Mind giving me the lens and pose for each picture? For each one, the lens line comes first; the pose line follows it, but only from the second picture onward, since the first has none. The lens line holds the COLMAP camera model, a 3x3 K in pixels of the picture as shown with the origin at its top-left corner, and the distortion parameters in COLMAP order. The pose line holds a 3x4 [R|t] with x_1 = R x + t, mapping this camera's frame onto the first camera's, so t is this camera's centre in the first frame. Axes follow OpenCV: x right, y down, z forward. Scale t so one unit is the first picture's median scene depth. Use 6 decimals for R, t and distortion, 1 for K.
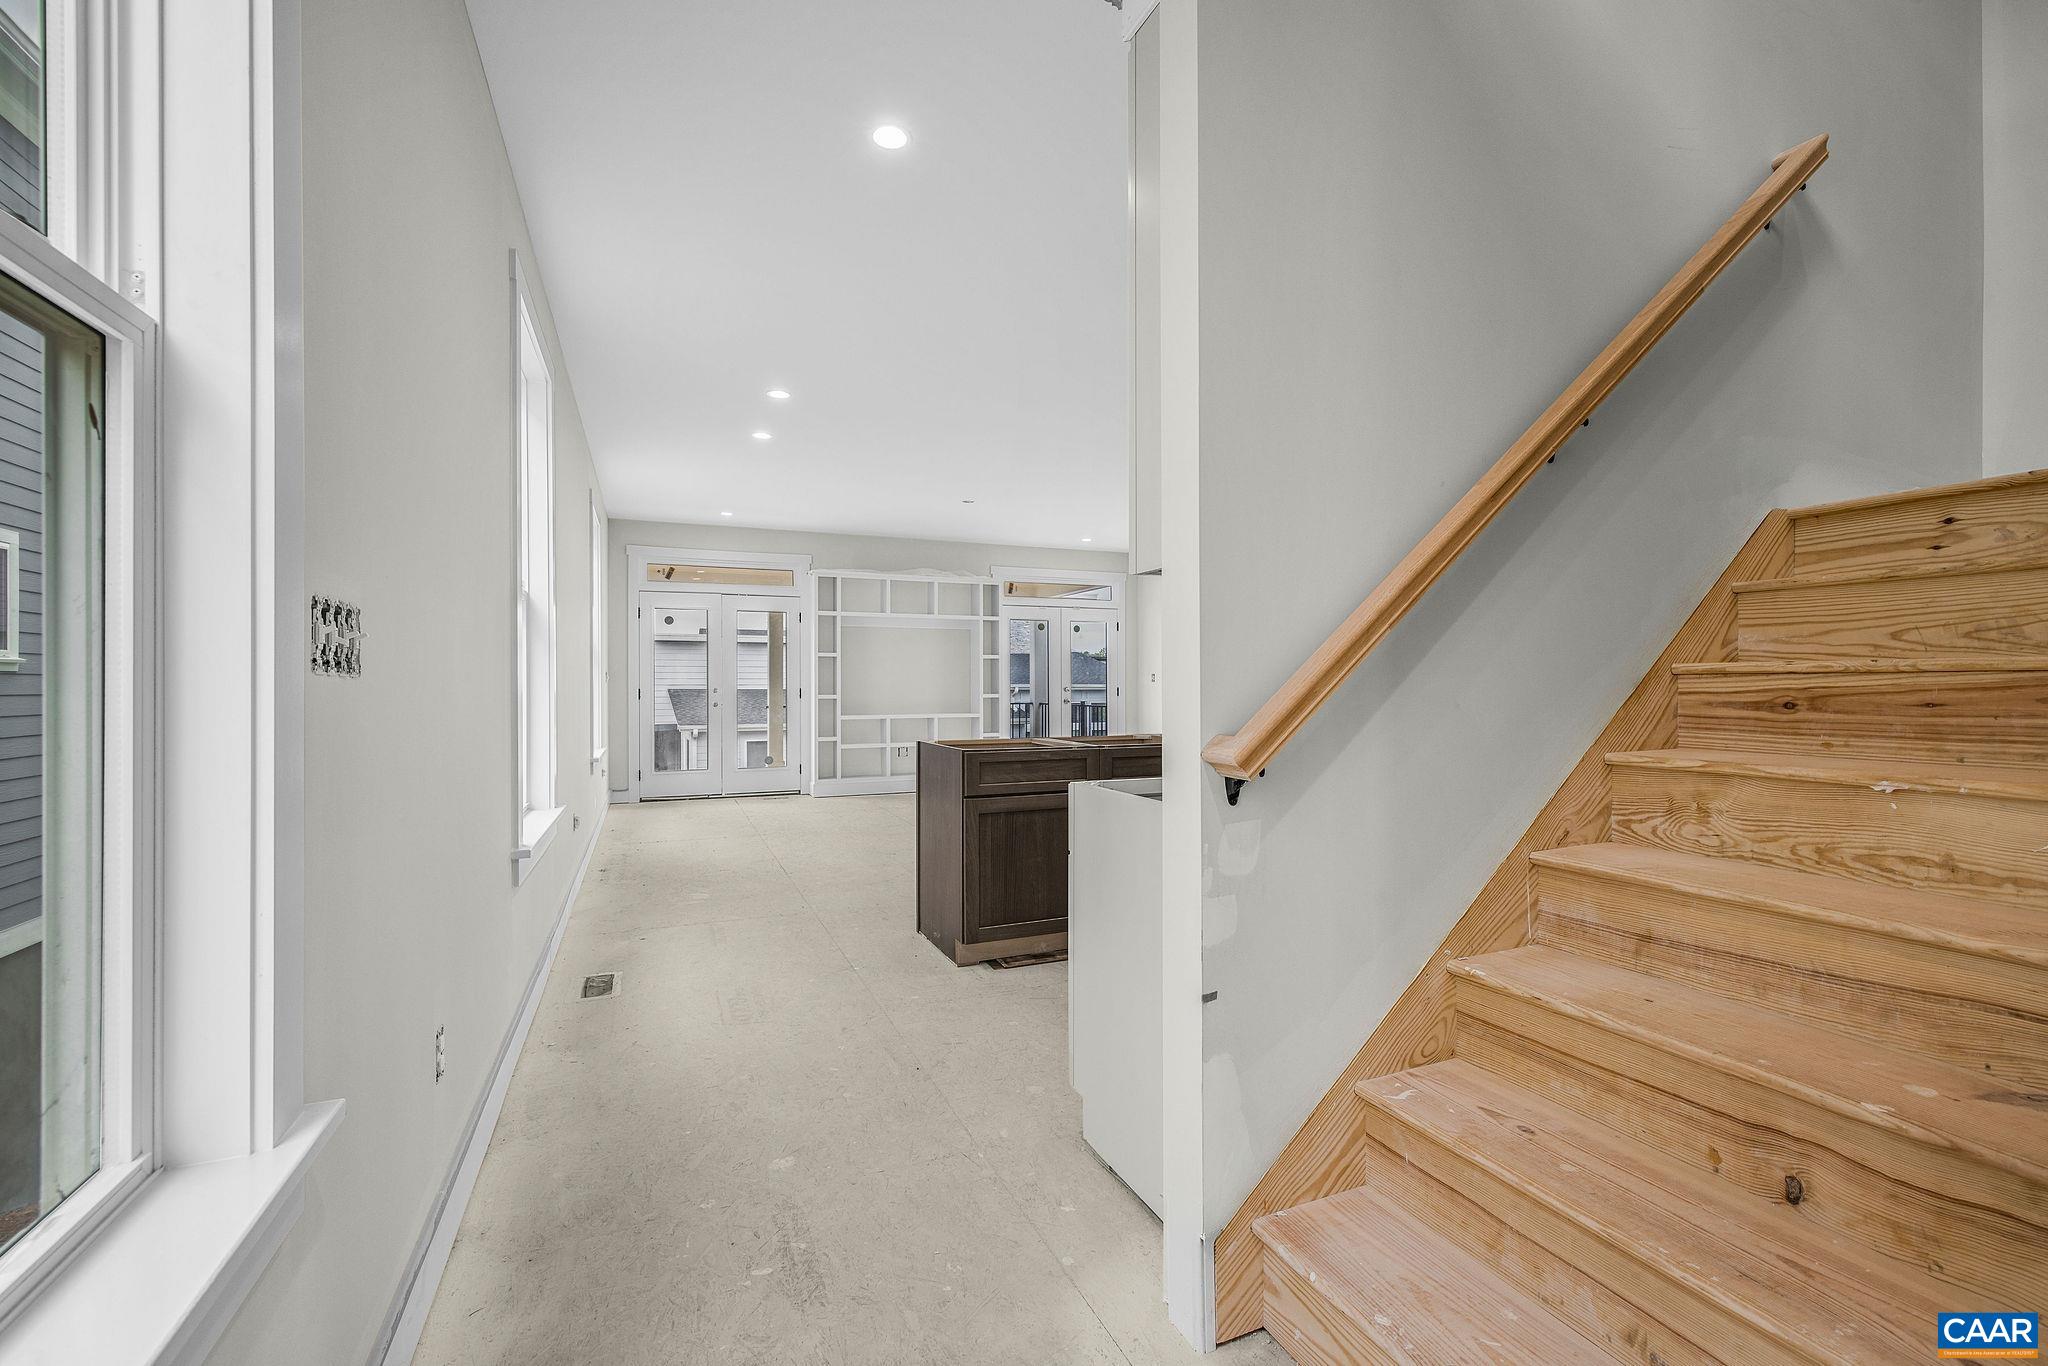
lens RADIAL K [[869.9, 0, 1017.3], [0, 869.9, 684.6], [0, 0, 1]] dist [0.000729, 0.000023]
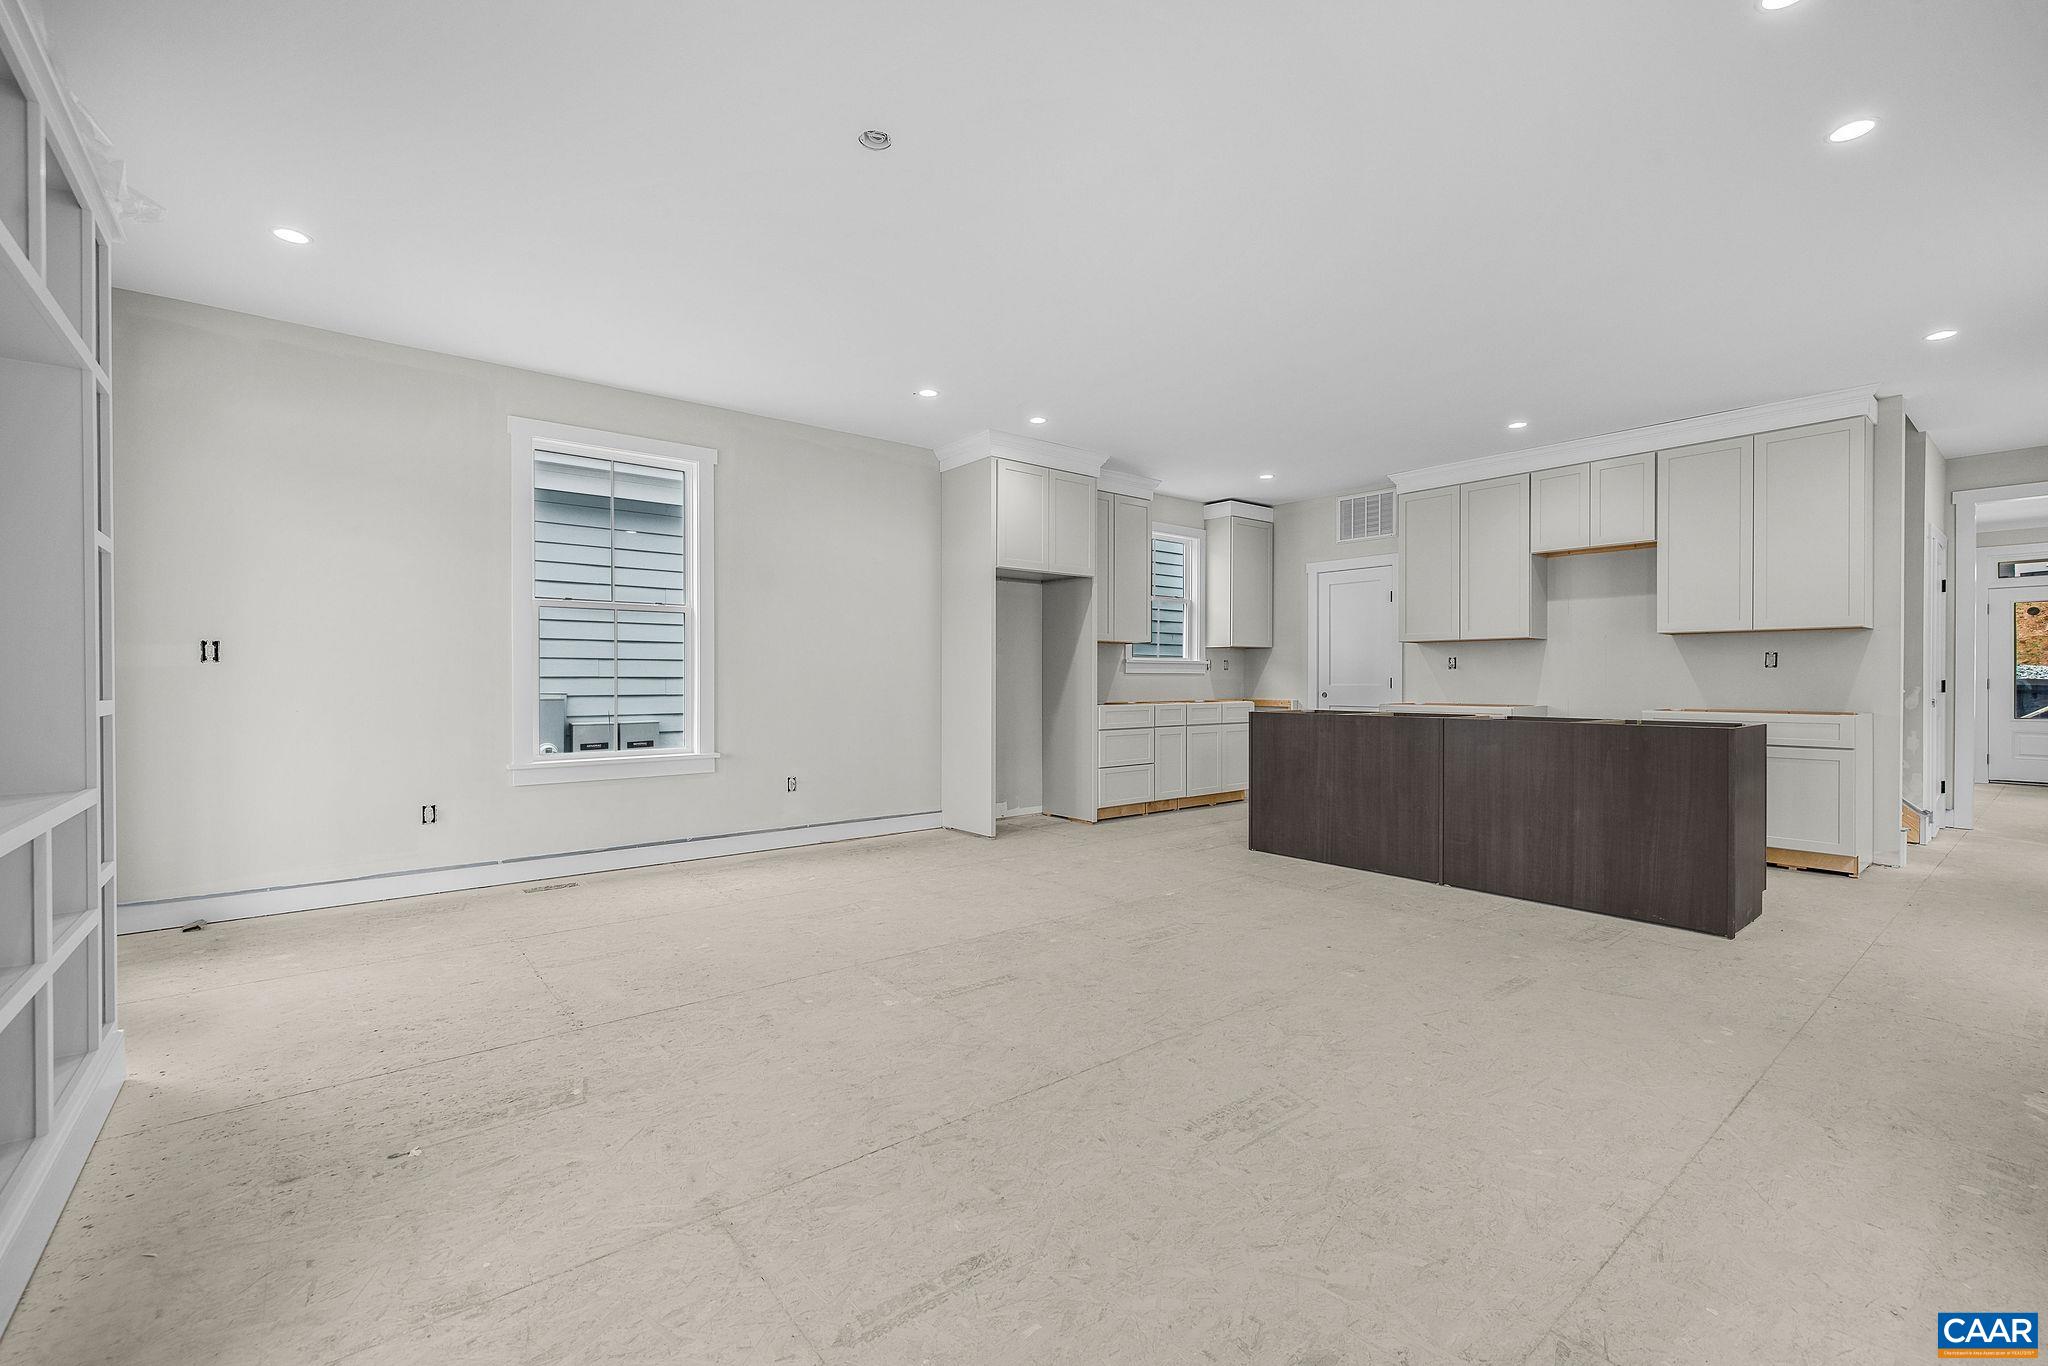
lens RADIAL K [[869.9, 0, 1041.0], [0, 869.9, 678.7], [0, 0, 1]] dist [0.000729, 0.000023]
pose [[-0.289827, 0.001285, 0.957078, -0.352065], [0.002468, 0.999997, -0.000595, 0.005663], [-0.957076, 0.002189, -0.289830, 0.886029]]
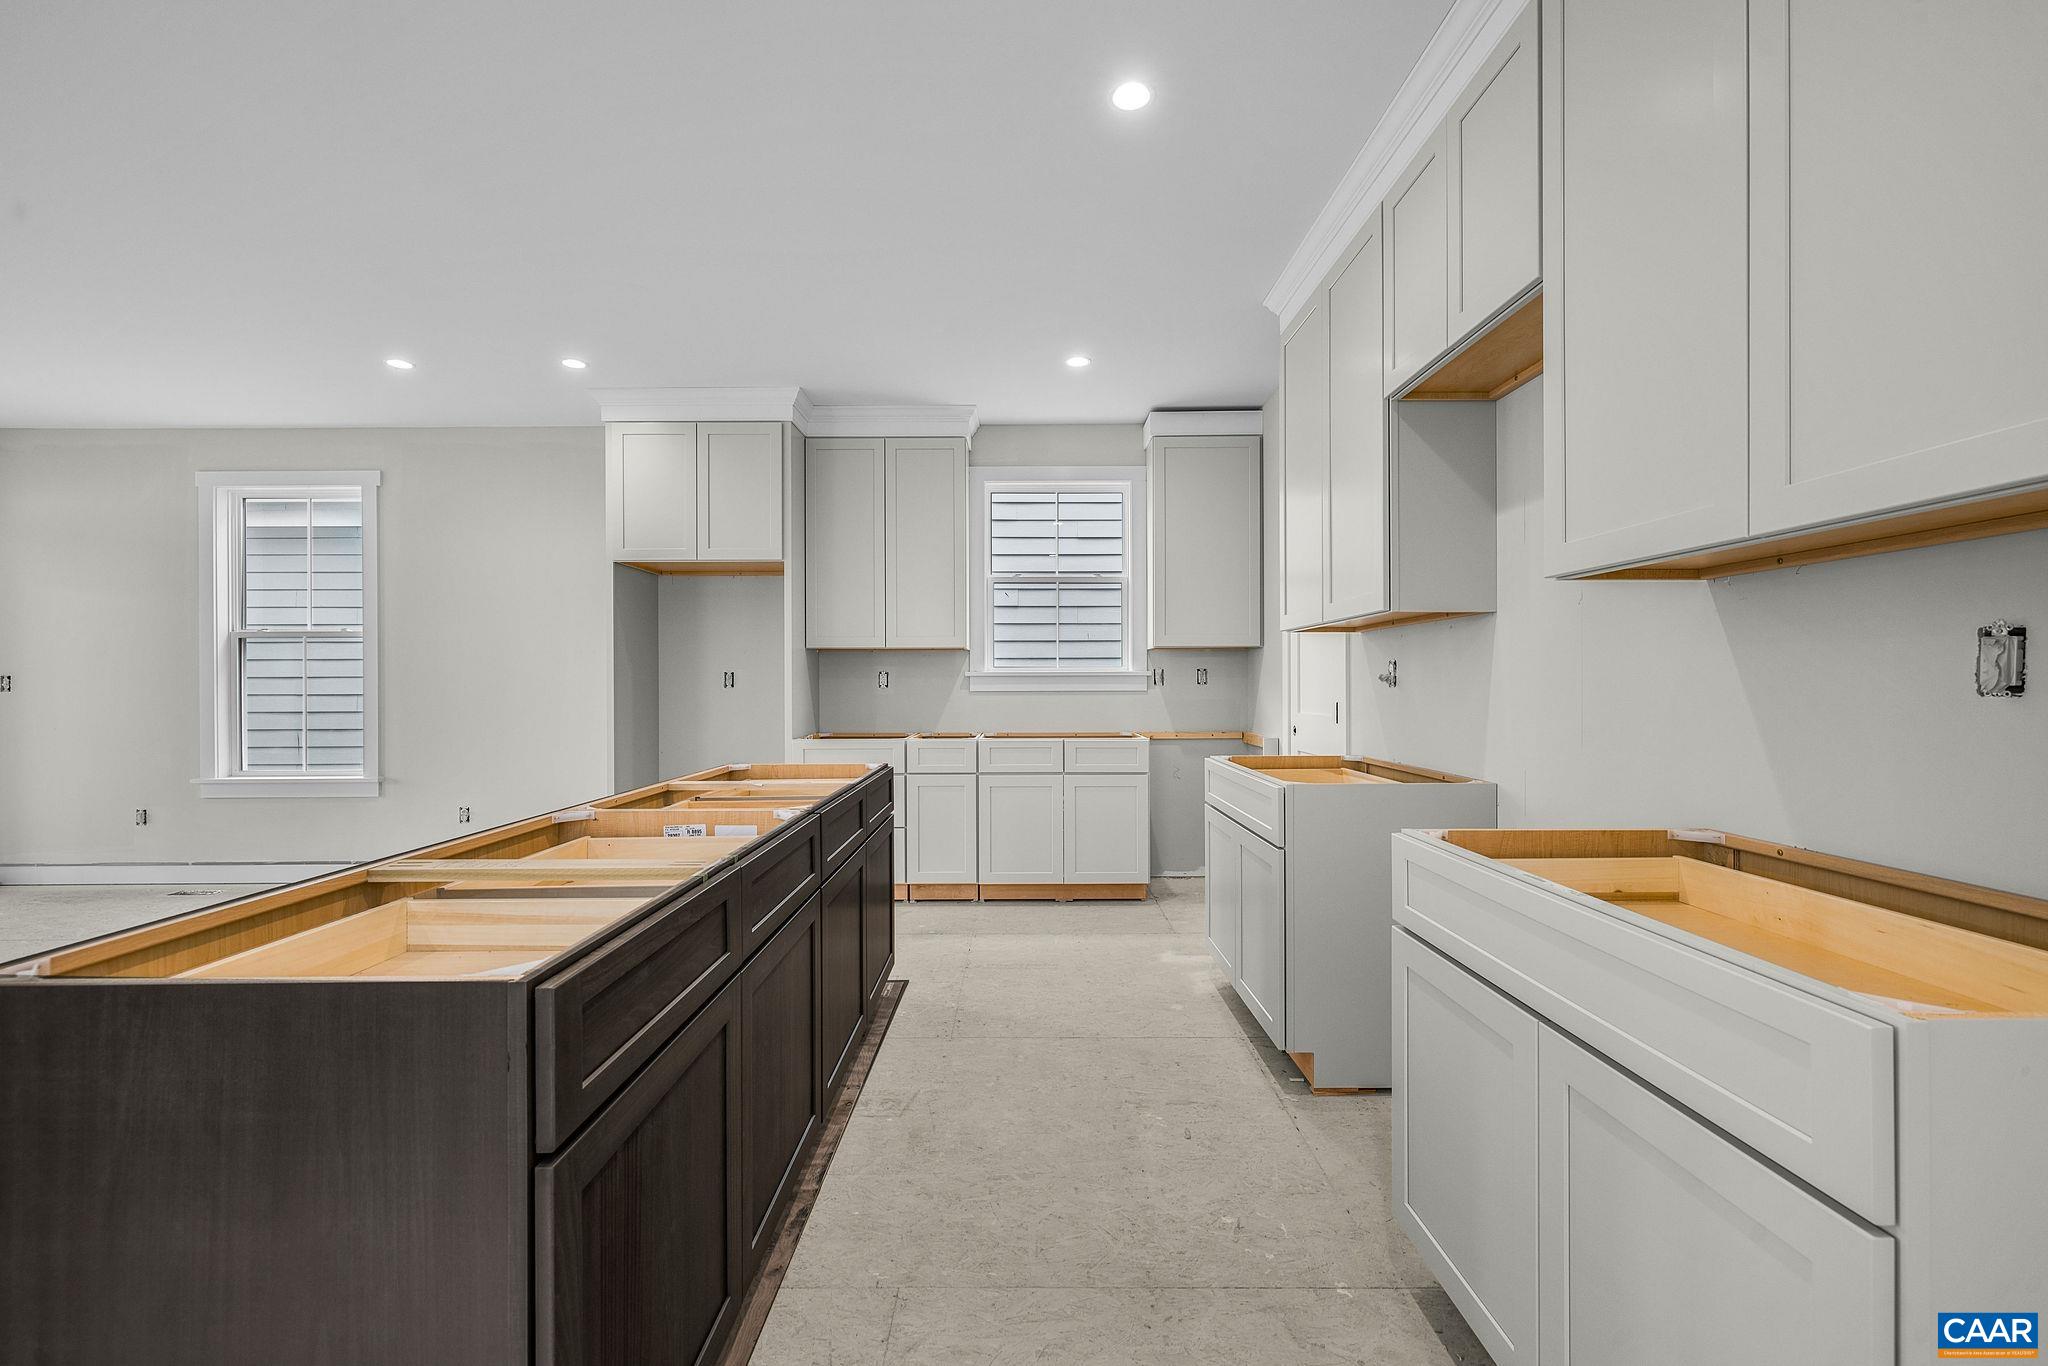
lens RADIAL K [[869.9, 0, 1030.4], [0, 869.9, 683.1], [0, 0, 1]] dist [0.000729, 0.000023]
pose [[0.383925, -0.000295, 0.923364, -0.094464], [0.006633, 0.999975, -0.002439, -0.004015], [-0.923340, 0.007061, 0.383918, 0.296994]]
